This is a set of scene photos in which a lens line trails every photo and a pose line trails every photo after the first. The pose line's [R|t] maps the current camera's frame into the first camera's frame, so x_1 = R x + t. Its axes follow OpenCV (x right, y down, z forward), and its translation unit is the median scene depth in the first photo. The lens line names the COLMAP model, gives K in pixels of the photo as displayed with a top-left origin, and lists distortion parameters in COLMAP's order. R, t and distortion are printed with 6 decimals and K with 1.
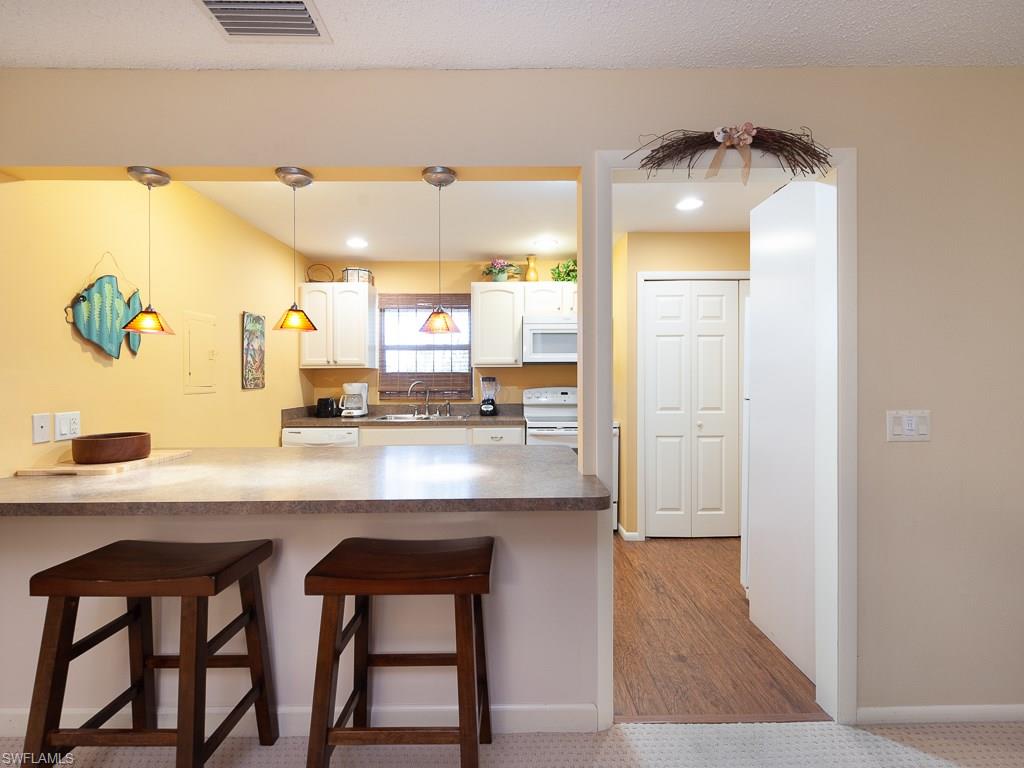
lens RADIAL K [[457.3, 0, 518.8], [0, 457.3, 369.4], [0, 0, 1]] dist [0.003287, -0.003046]
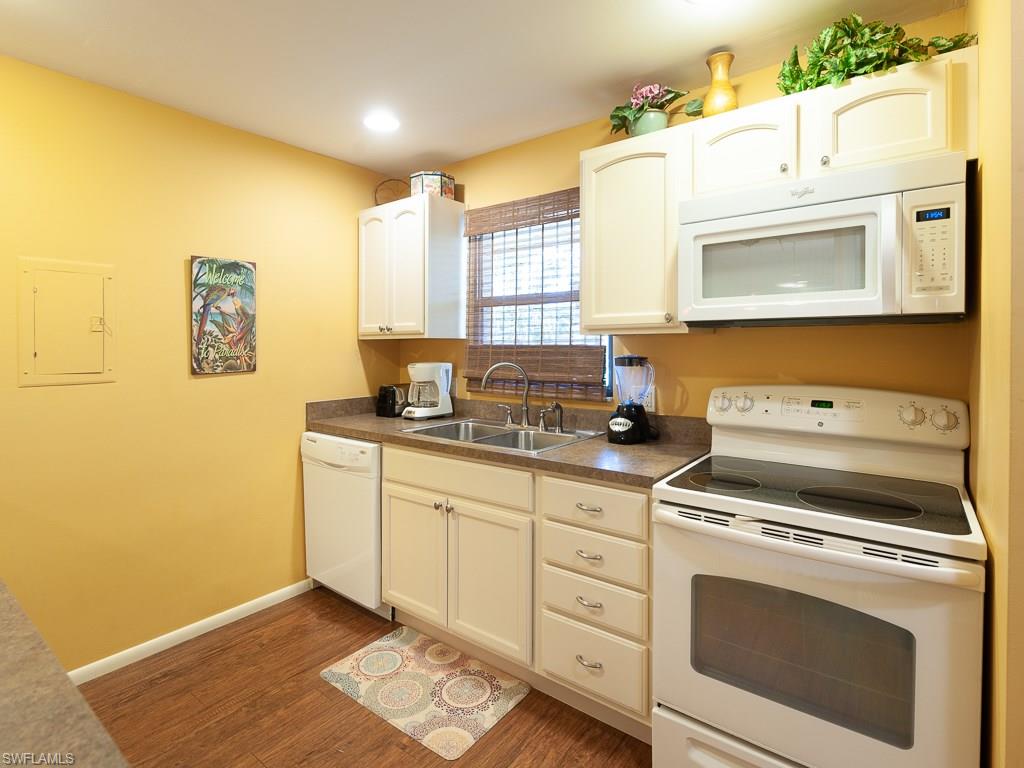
lens RADIAL K [[515.4, 0, 530.8], [0, 515.4, 340.2], [0, 0, 1]] dist [-0.001382, -0.002772]
pose [[0.788433, -0.003620, -0.615110, 0.204362], [0.012959, 0.999858, 0.010727, -0.007174], [0.614985, -0.016429, 0.788368, 0.638489]]
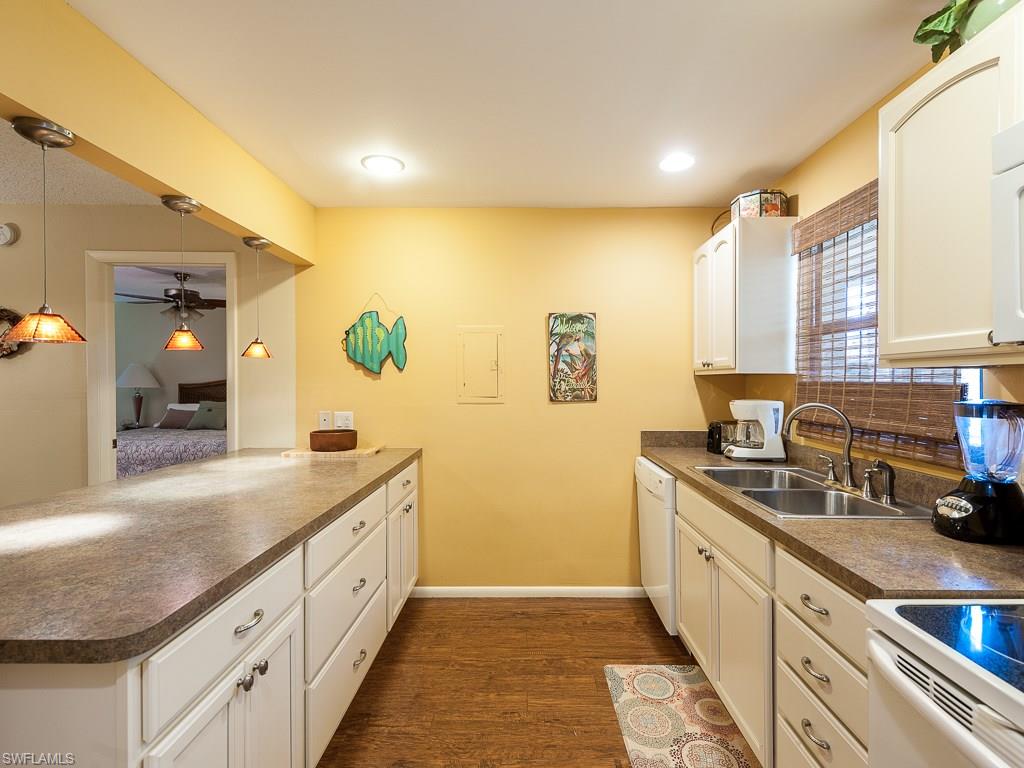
lens RADIAL K [[476.9, 0, 519.4], [0, 476.9, 378.7], [0, 0, 1]] dist [0.005744, -0.002791]
pose [[-0.023765, 0.003168, -0.999713, 0.279429], [0.017471, 0.999844, 0.002753, -0.003893], [0.999565, -0.017401, -0.023817, 0.856224]]
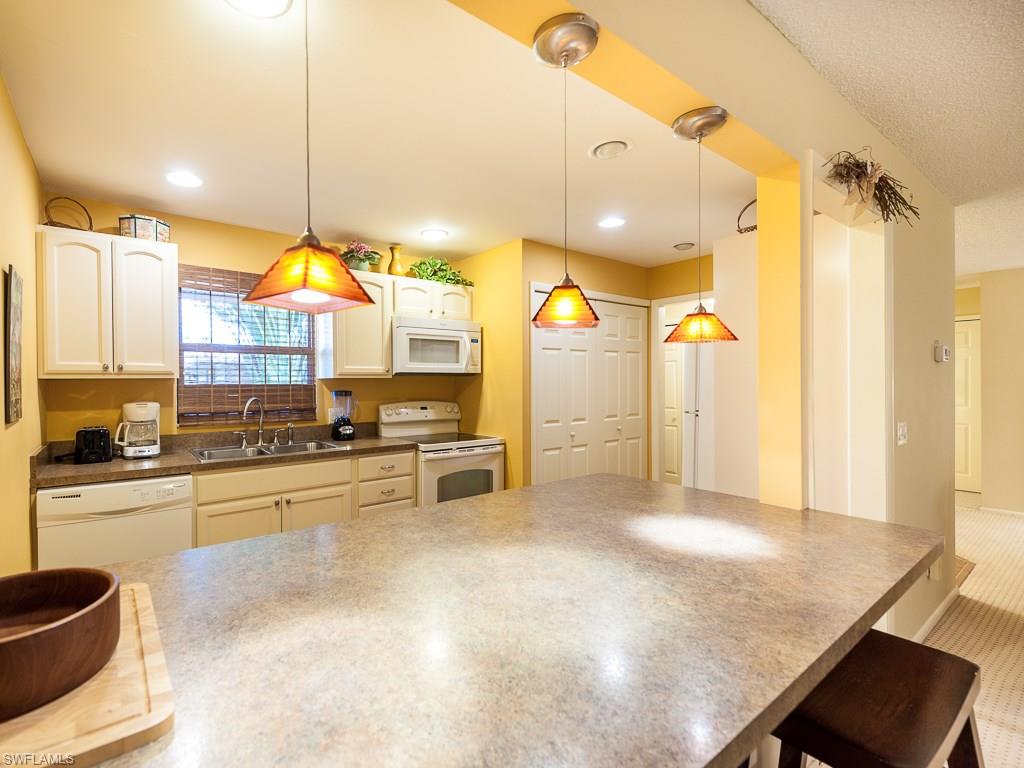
lens RADIAL K [[457.3, 0, 448.6], [0, 457.3, 378.0], [0, 0, 1]] dist [0.003287, -0.003046]
pose [[0.825339, 0.006185, 0.564604, -0.431187], [-0.011020, 0.999926, 0.005156, -0.012828], [-0.564530, -0.010477, 0.825346, 0.297485]]
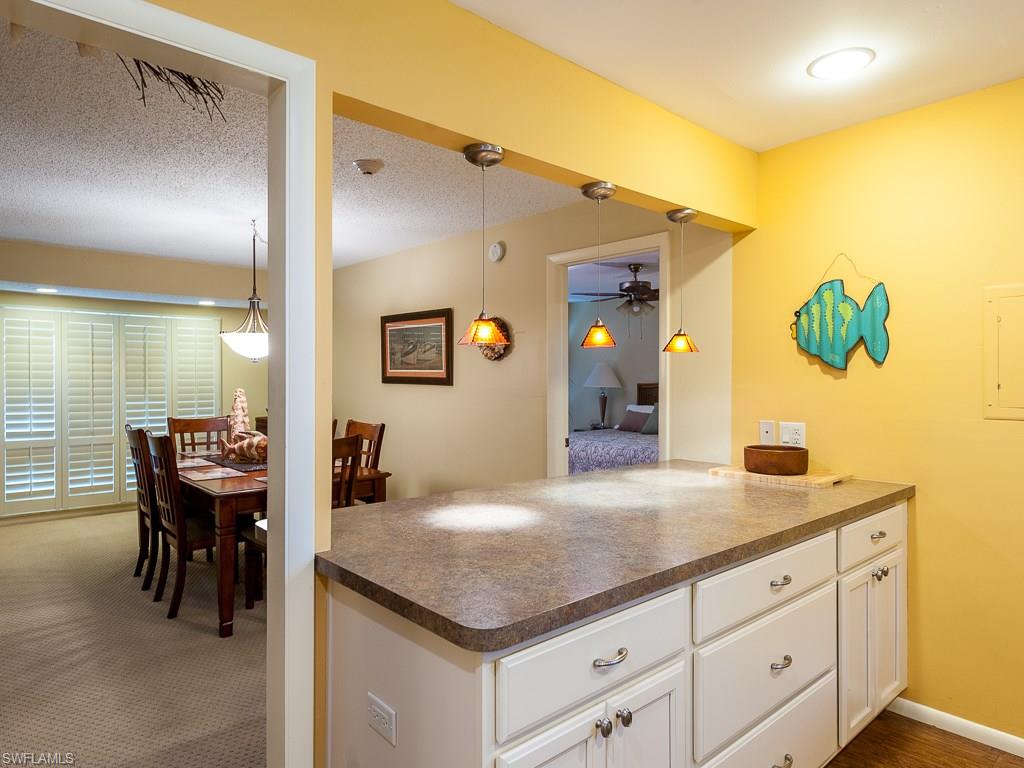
lens RADIAL K [[619.3, 0, 517.1], [0, 619.3, 381.7], [0, 0, 1]] dist [0.008532, -0.003119]
pose [[-0.760906, 0.008836, -0.648802, 0.238234], [0.017087, 0.999833, -0.006423, -0.002140], [0.648637, -0.015973, -0.760931, 0.903518]]
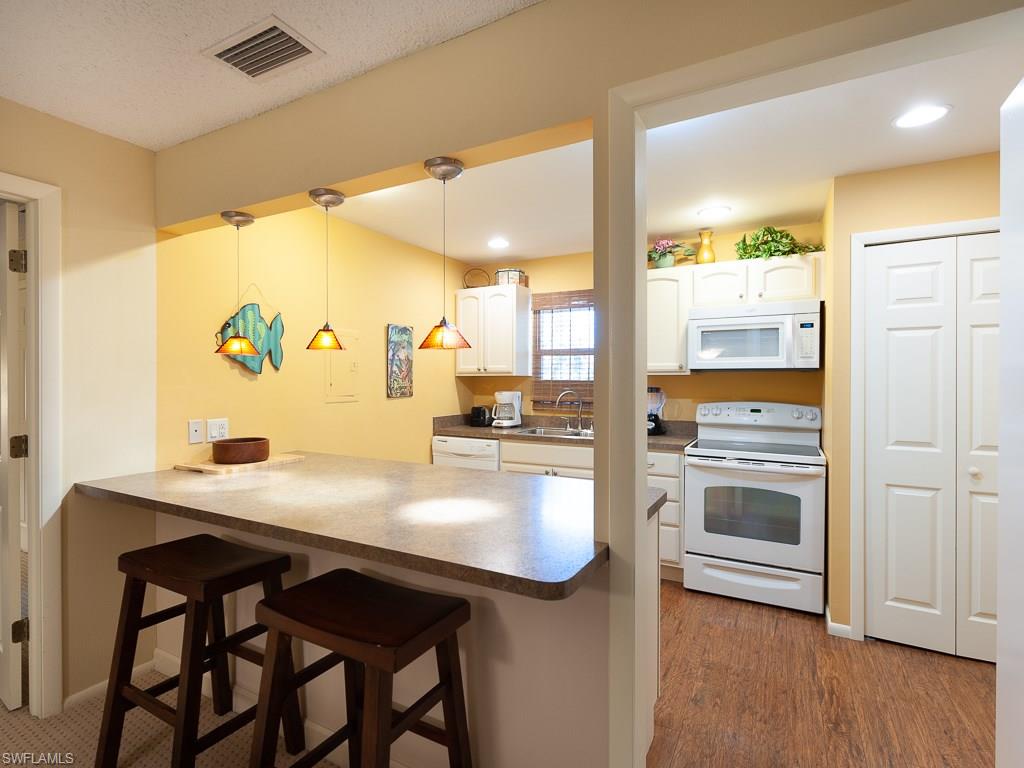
lens RADIAL K [[512.6, 0, 511.1], [0, 512.6, 369.4], [0, 0, 1]] dist [0.010248, -0.003677]
pose [[0.869401, -0.002975, -0.494099, 0.199802], [0.004282, 0.999990, 0.001514, -0.020387], [0.494089, -0.003432, 0.869404, 0.103836]]
